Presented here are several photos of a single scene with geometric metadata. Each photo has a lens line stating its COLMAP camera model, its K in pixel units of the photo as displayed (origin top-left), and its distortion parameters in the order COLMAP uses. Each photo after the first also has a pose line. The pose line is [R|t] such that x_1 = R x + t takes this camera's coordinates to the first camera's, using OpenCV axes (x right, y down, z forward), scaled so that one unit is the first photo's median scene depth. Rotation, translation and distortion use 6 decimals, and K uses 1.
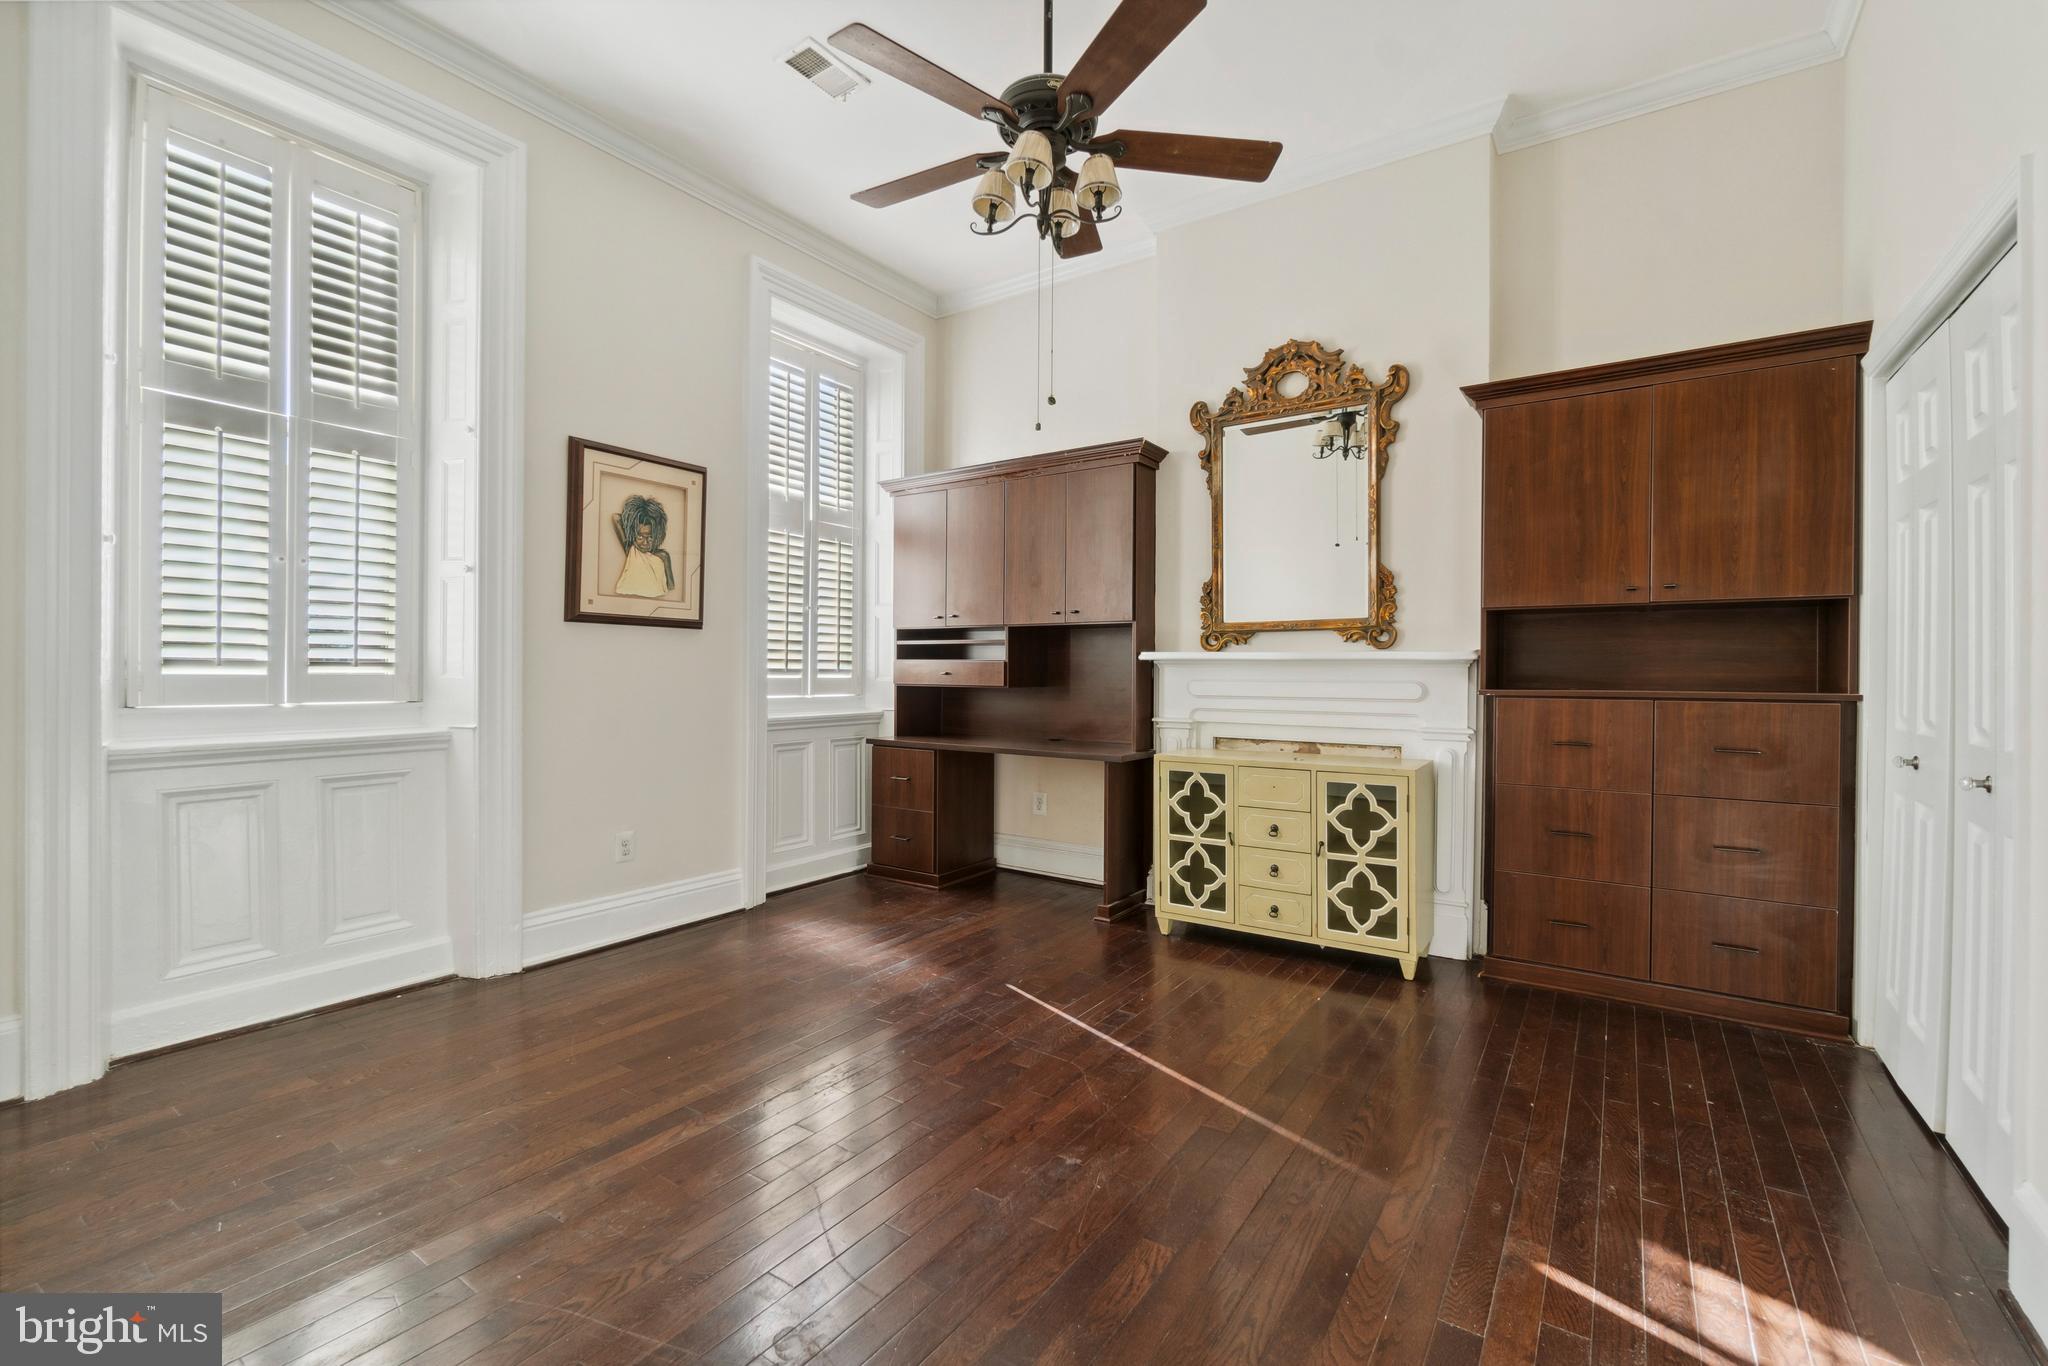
lens RADIAL K [[897.4, 0, 1024.4], [0, 897.4, 668.0], [0, 0, 1]] dist [-0.000653, 0.000030]
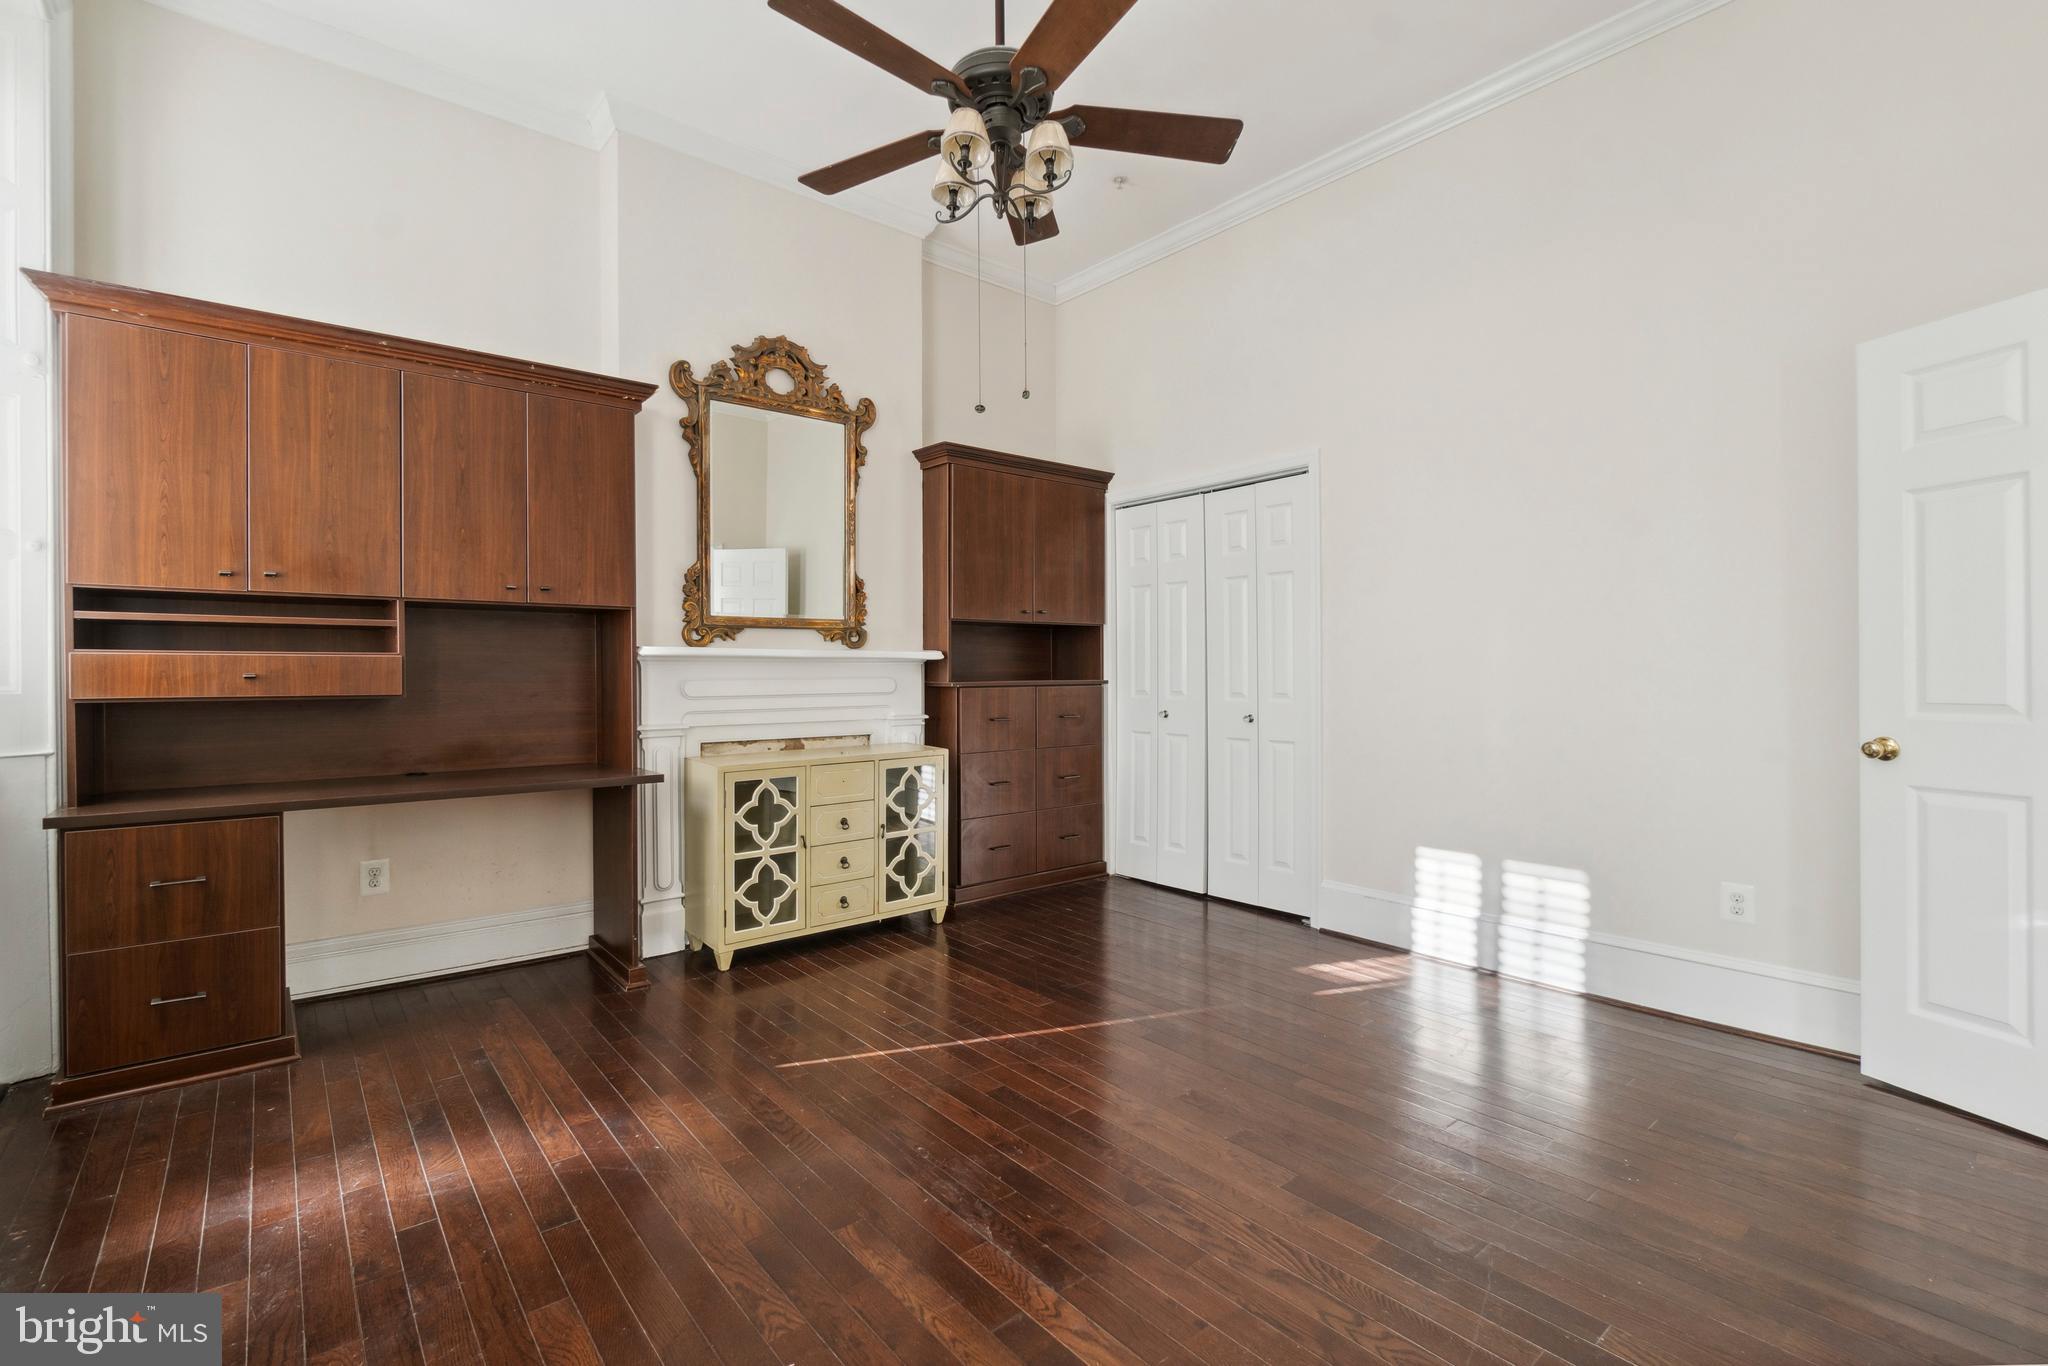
lens RADIAL K [[897.4, 0, 1024.4], [0, 897.4, 668.0], [0, 0, 1]] dist [-0.000653, 0.000030]
pose [[0.278869, 0.000503, 0.960329, -0.610926], [0.005259, 0.999984, -0.002050, 0.006420], [-0.960315, 0.005622, 0.278862, 0.486633]]
